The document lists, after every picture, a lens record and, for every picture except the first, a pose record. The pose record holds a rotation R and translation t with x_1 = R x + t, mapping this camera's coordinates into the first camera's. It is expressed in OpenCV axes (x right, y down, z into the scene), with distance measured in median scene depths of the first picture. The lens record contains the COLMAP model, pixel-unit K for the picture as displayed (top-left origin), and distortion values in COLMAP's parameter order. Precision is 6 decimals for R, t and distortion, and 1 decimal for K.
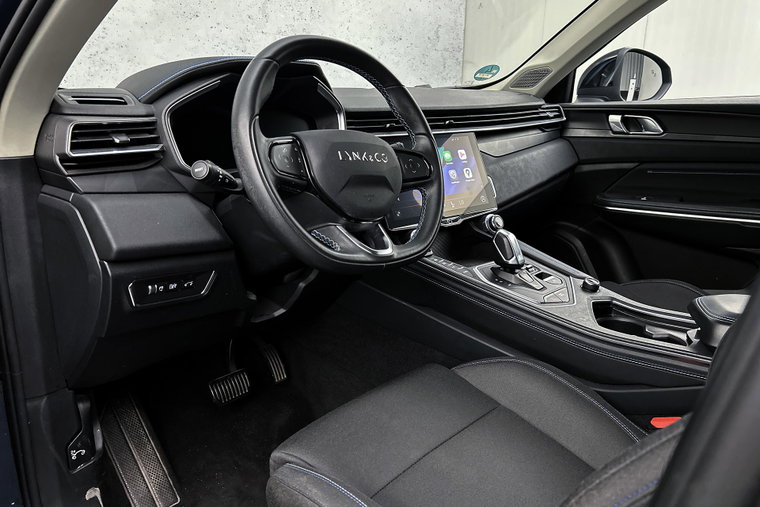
lens RADIAL K [[572.4, 0, 379.2], [0, 572.4, 249.1], [0, 0, 1]] dist [0.061361, -0.073923]
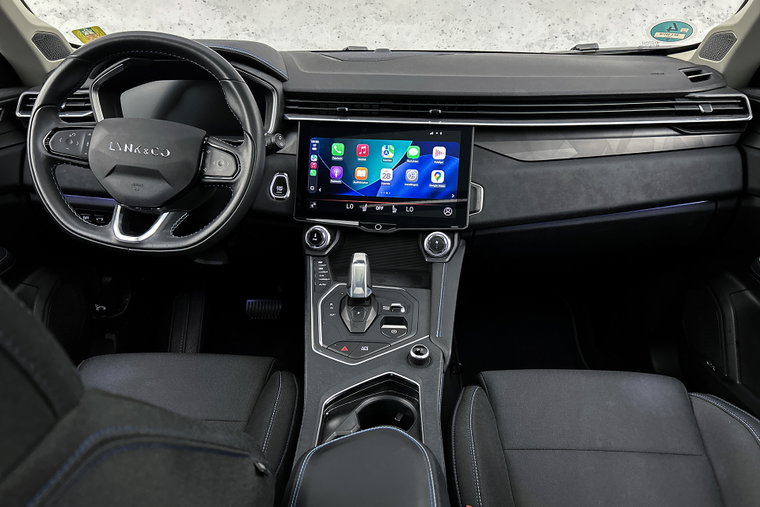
lens RADIAL K [[572.4, 0, 378.3], [0, 572.4, 256.5], [0, 0, 1]] dist [0.061361, -0.073923]
pose [[0.666710, 0.309214, -0.678148, 0.696930], [-0.195192, 0.950561, 0.241526, -0.206014], [0.719304, -0.028659, 0.694104, 0.356367]]
